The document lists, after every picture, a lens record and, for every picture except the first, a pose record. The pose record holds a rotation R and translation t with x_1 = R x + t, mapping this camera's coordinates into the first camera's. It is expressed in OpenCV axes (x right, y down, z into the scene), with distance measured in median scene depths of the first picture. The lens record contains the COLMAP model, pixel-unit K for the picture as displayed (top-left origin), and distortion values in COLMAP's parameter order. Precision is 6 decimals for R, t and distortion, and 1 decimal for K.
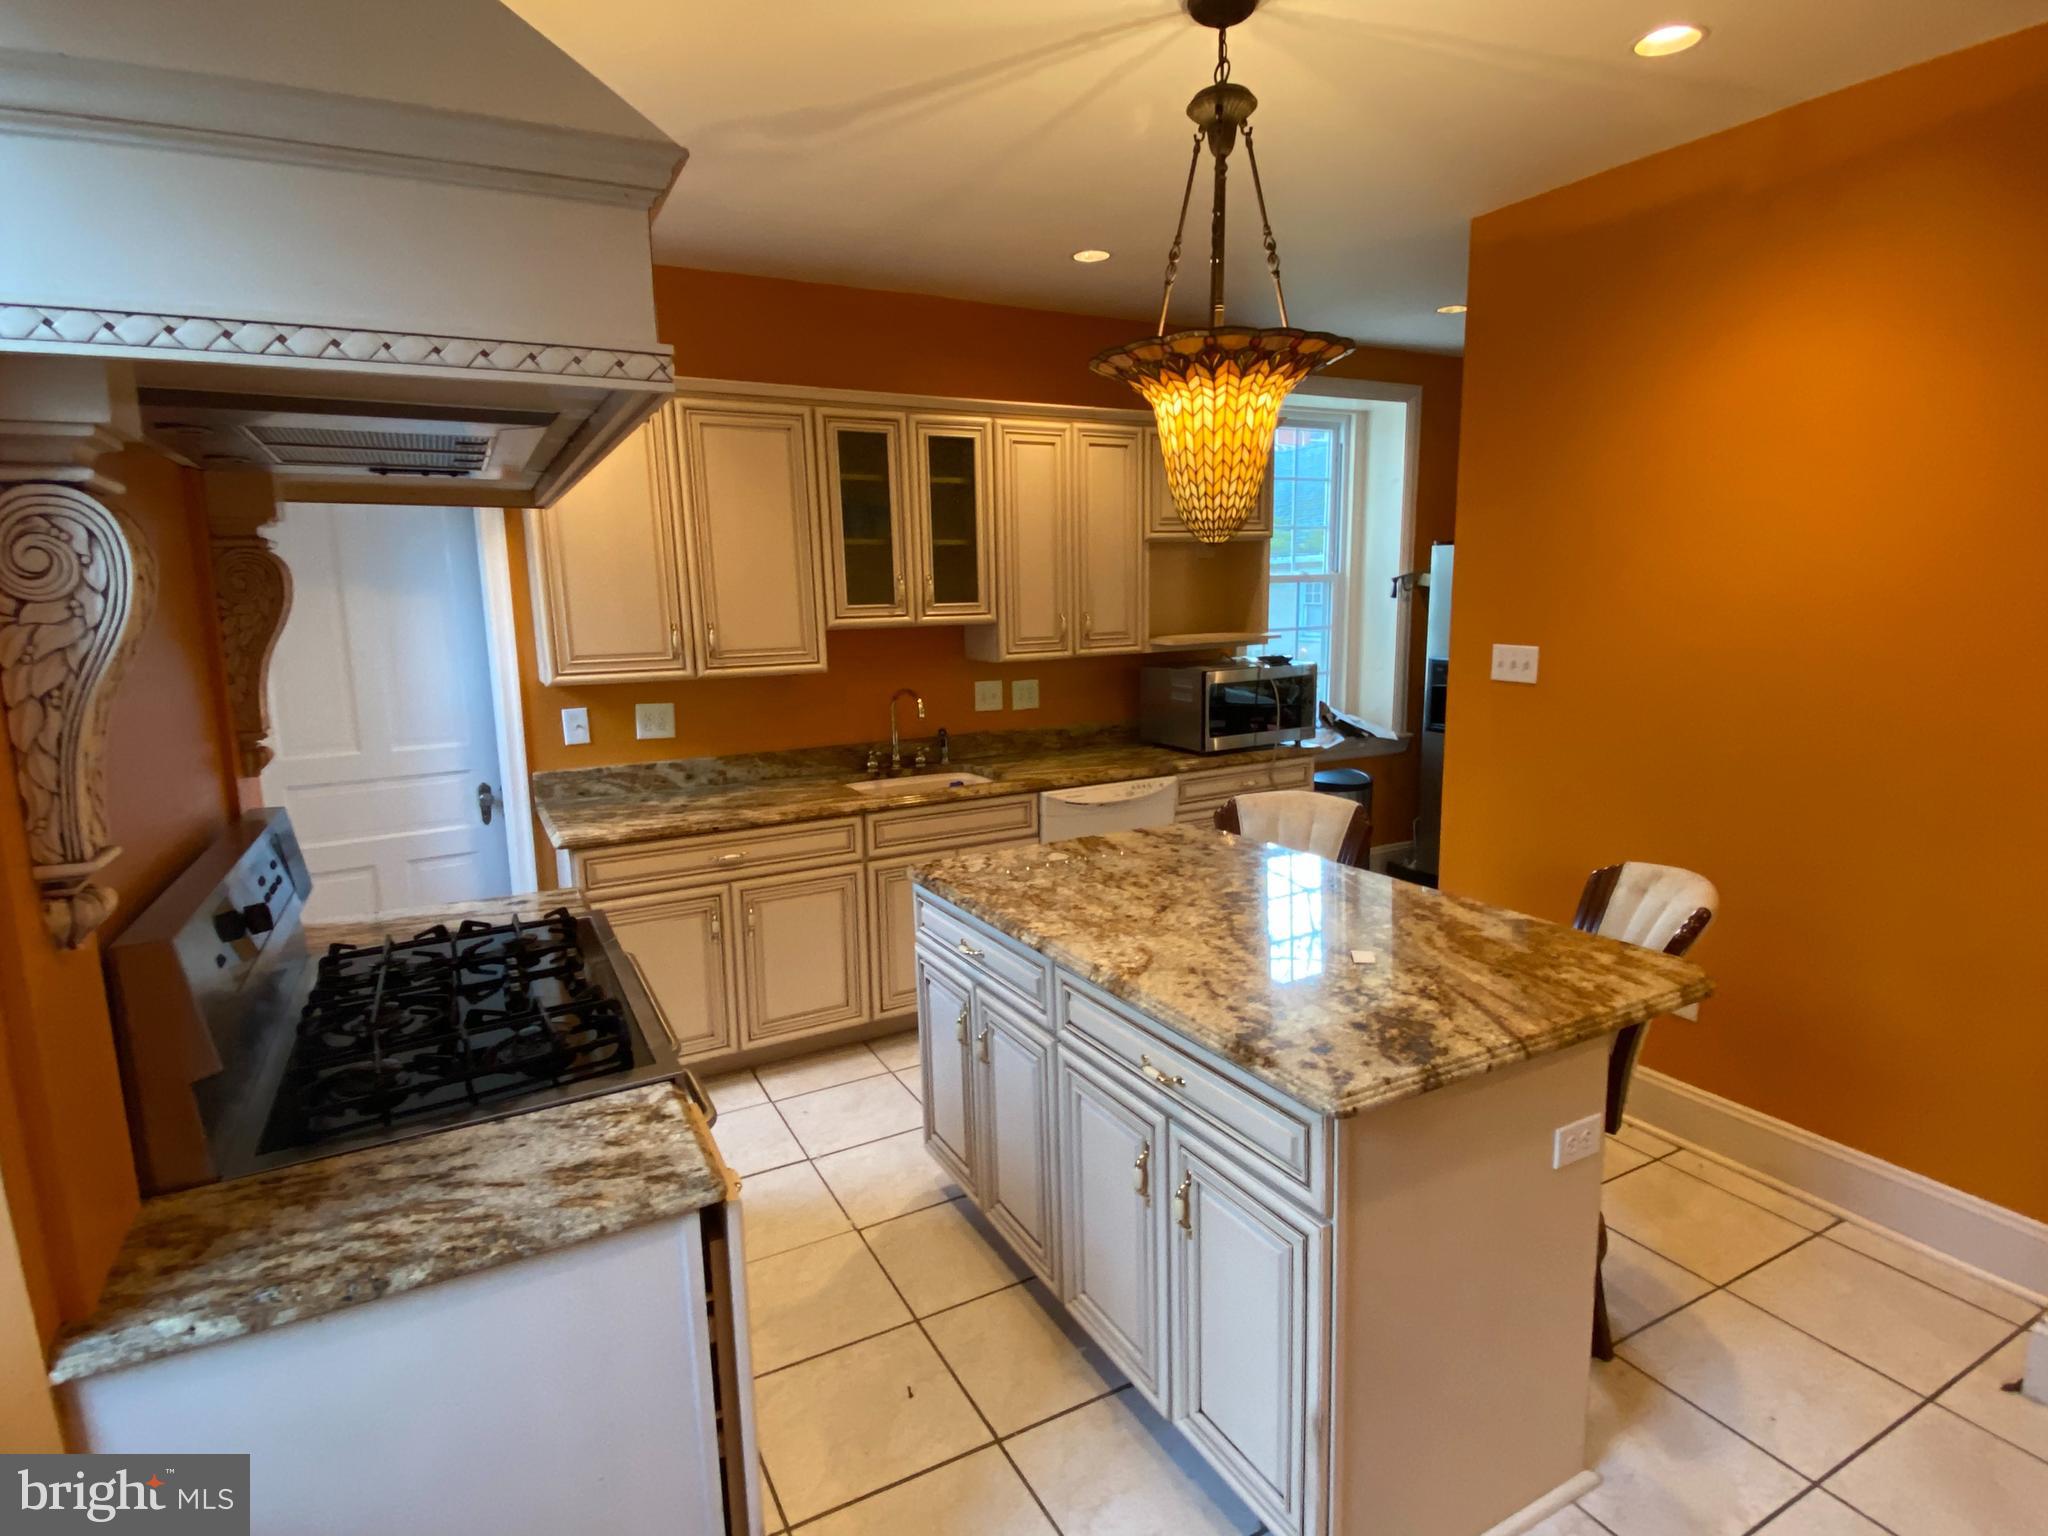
lens RADIAL K [[1072.6, 0, 1030.5], [0, 1072.6, 764.0], [0, 0, 1]] dist [0.090077, -0.108328]
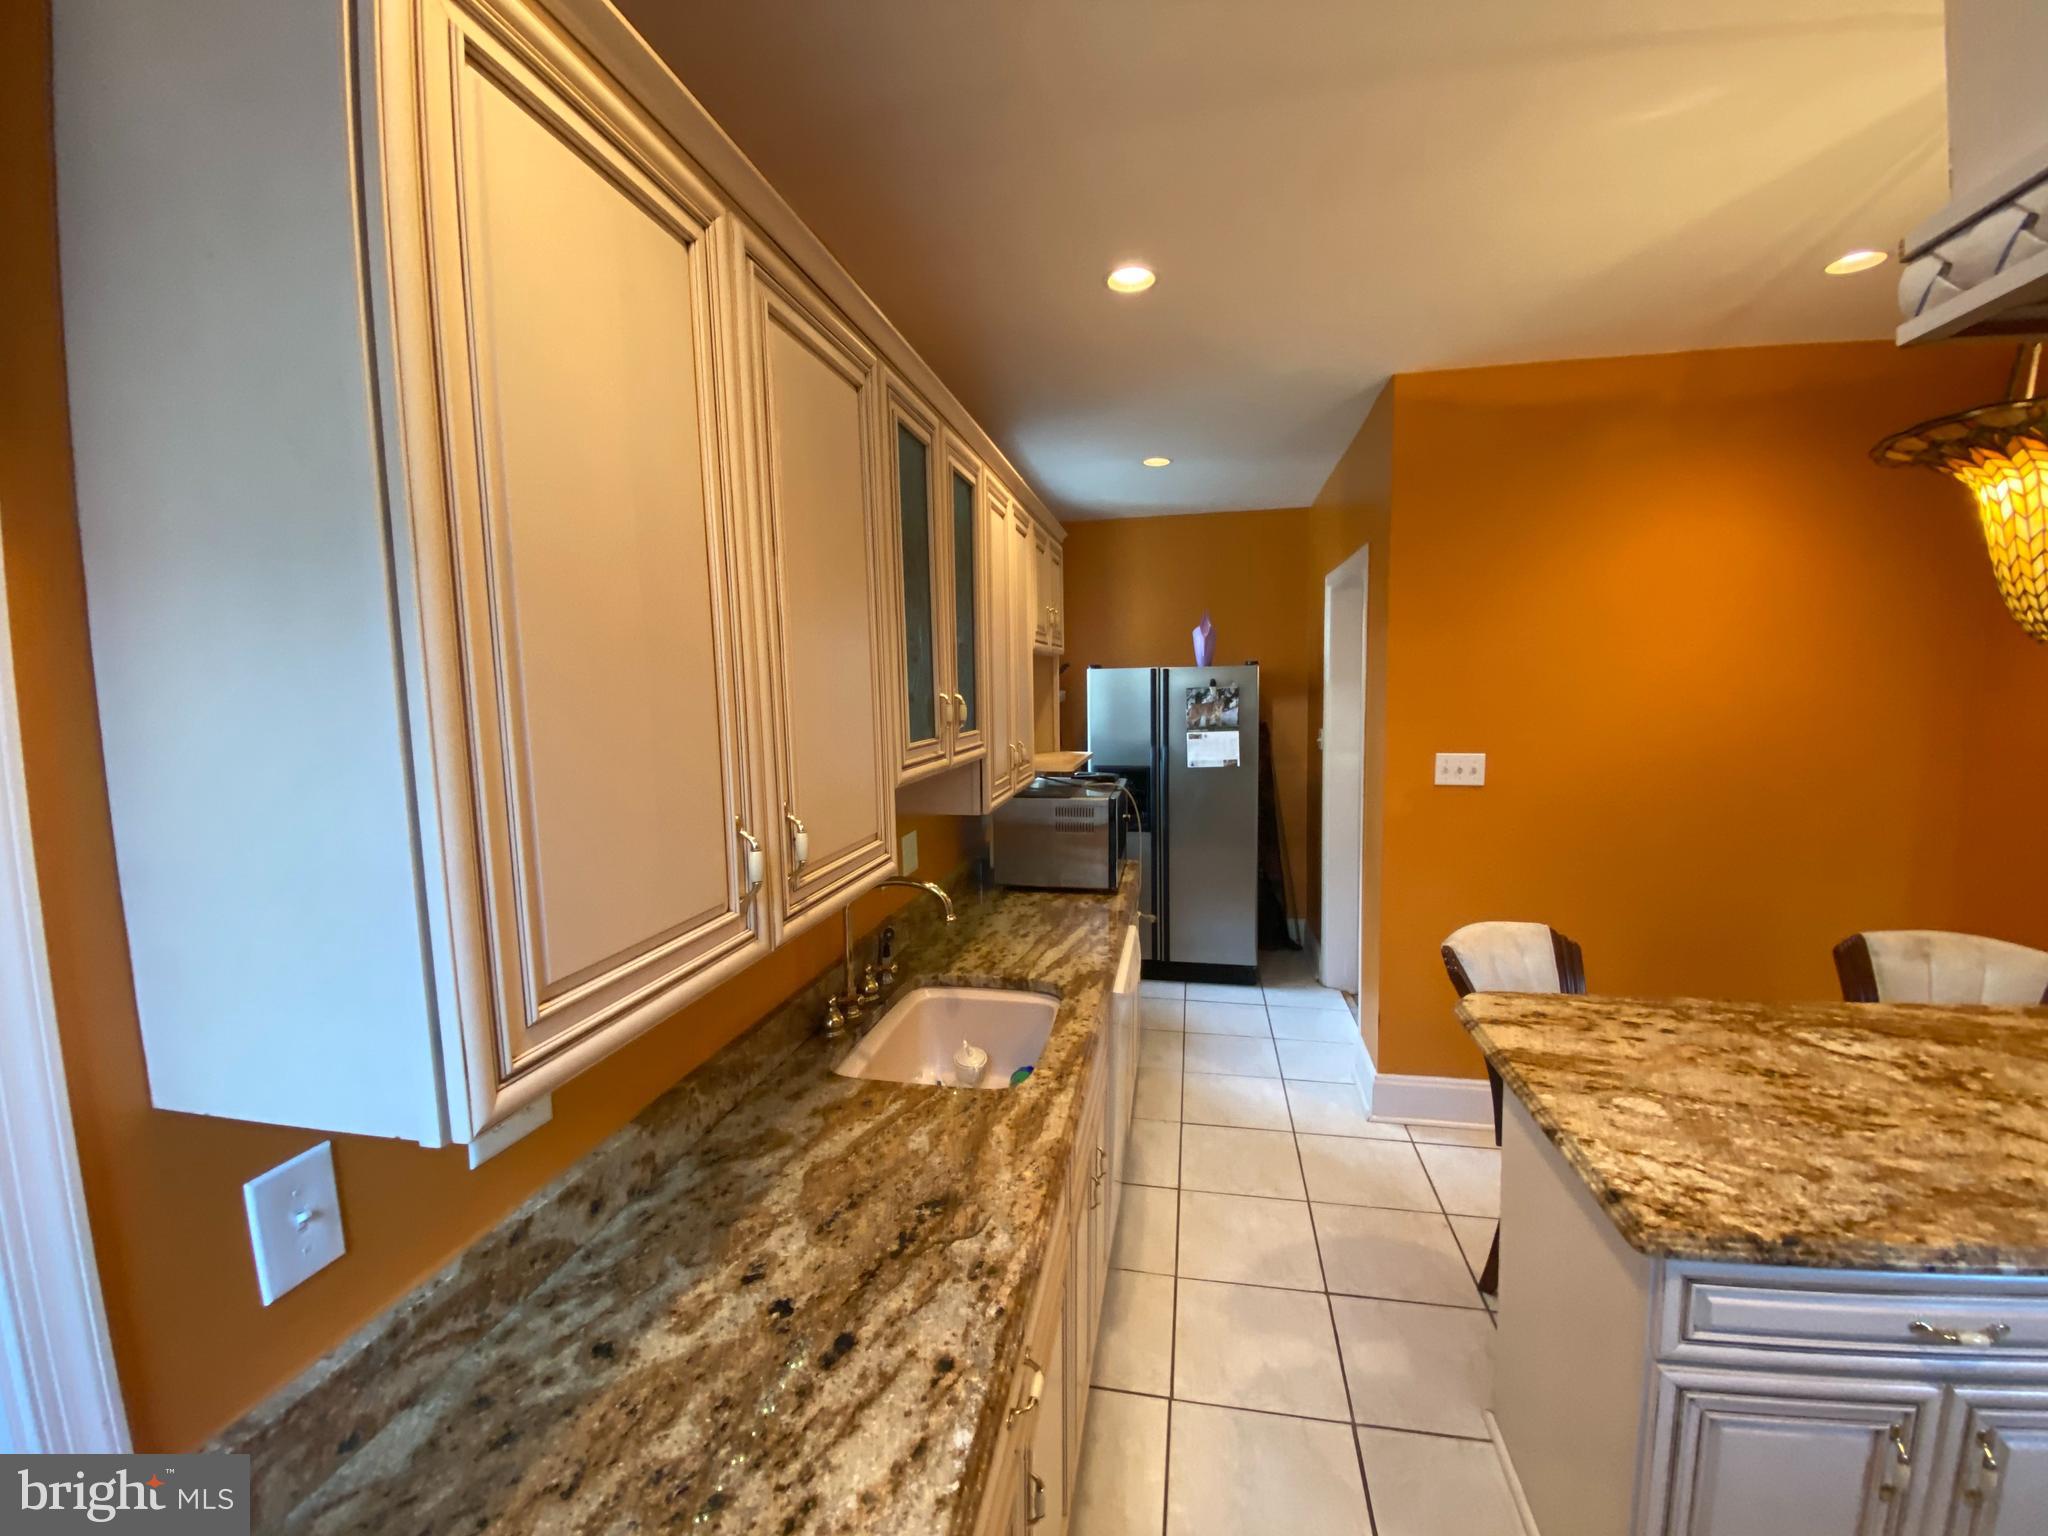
lens RADIAL K [[823.1, 0, 1028.6], [0, 823.1, 765.4], [0, 0, 1]] dist [0.019951, -0.021108]
pose [[0.642260, -0.065703, 0.763666, -0.467496], [0.131909, 0.990929, -0.025682, -0.124963], [-0.755051, 0.117229, 0.645101, 0.734549]]
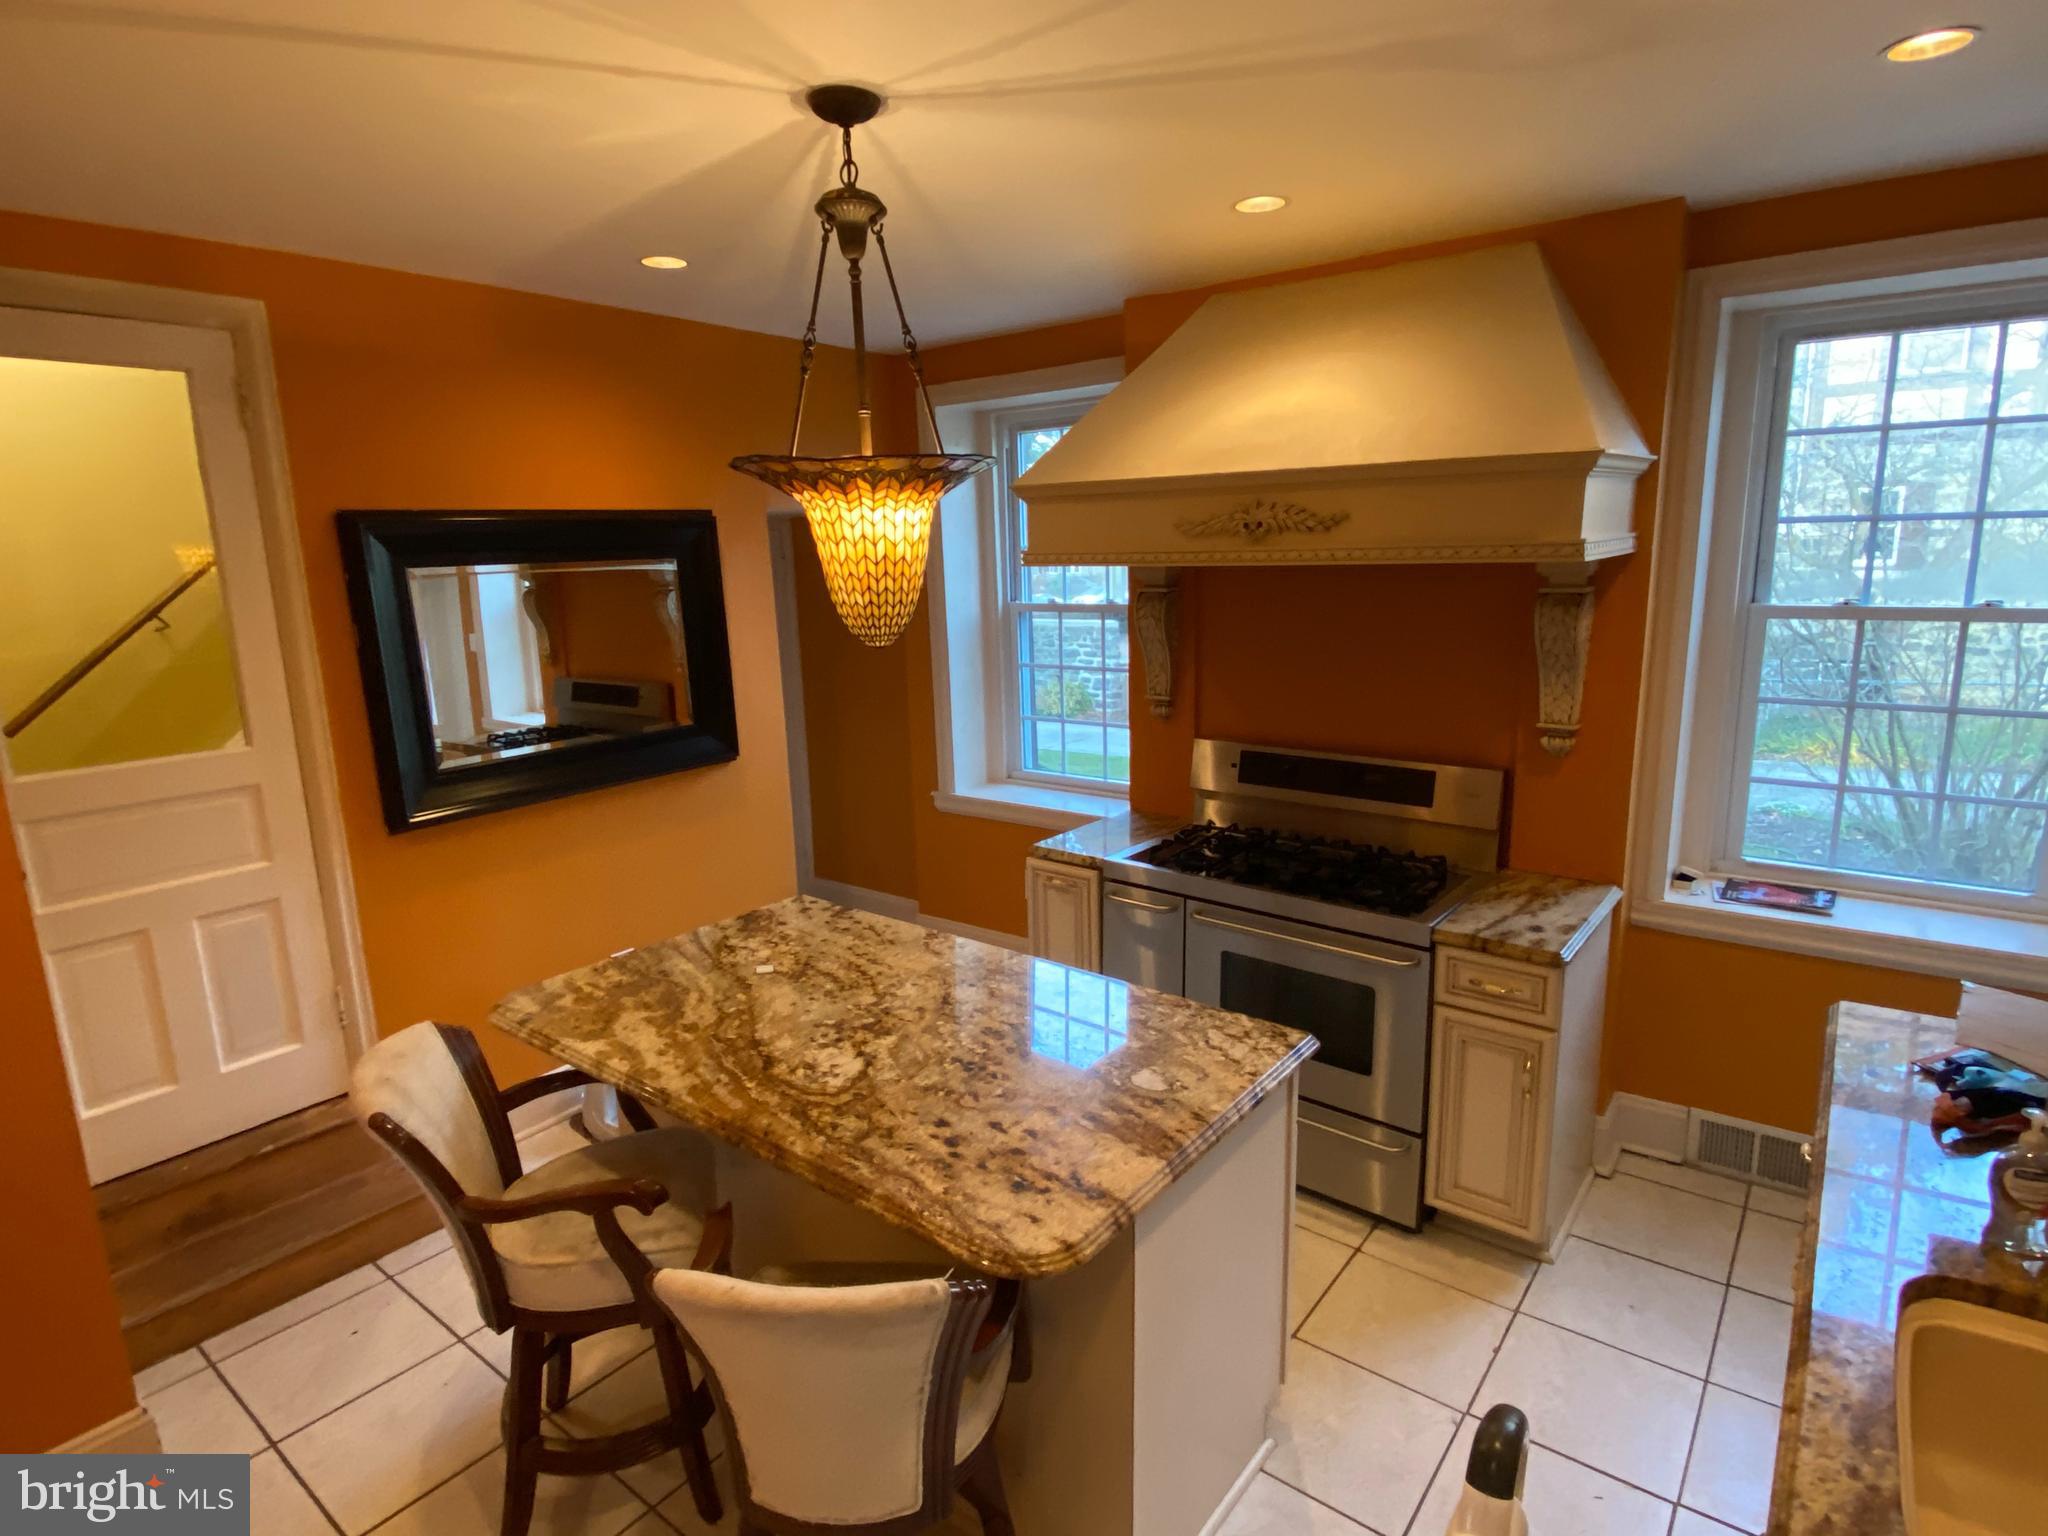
lens RADIAL K [[1072.6, 0, 1030.5], [0, 1072.6, 764.0], [0, 0, 1]] dist [0.090077, -0.108328]
pose [[-0.913021, 0.122595, -0.389055, 0.269721], [-0.020677, 0.938633, 0.344296, -0.272493], [0.407389, 0.322394, -0.854457, 1.183052]]
